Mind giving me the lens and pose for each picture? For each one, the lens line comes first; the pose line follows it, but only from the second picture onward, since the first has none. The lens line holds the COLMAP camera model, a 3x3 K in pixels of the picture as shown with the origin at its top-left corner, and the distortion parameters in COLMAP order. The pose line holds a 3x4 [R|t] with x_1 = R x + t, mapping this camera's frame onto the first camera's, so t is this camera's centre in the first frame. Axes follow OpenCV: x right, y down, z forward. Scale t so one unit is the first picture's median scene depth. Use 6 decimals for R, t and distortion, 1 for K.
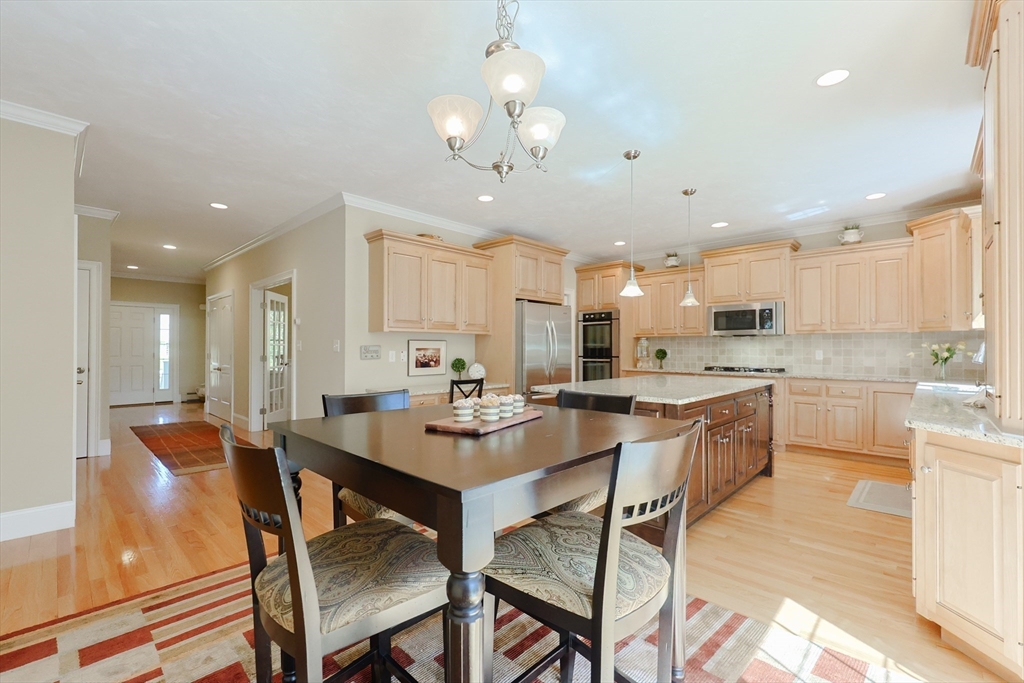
lens RADIAL K [[446.5, 0, 523.8], [0, 446.5, 341.9], [0, 0, 1]] dist [-0.005503, 0.001033]
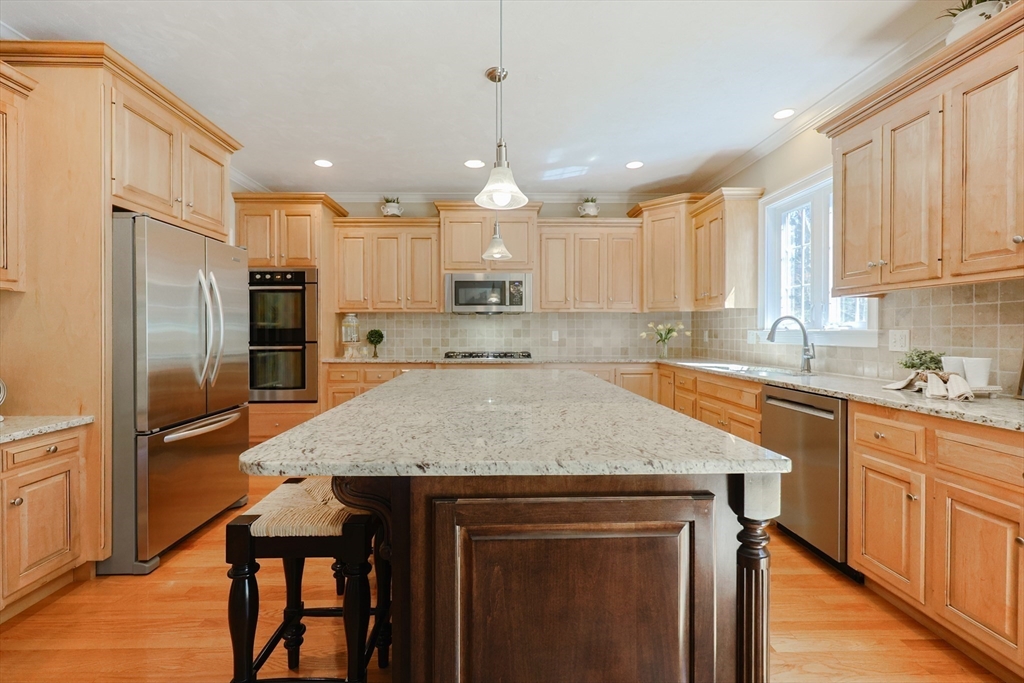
lens RADIAL K [[446.5, 0, 513.3], [0, 446.5, 332.3], [0, 0, 1]] dist [-0.005503, 0.001033]
pose [[0.719499, -0.003443, 0.694485, -0.035975], [-0.007104, 0.999899, 0.012317, 0.011440], [-0.694457, -0.013796, 0.719402, 0.428727]]
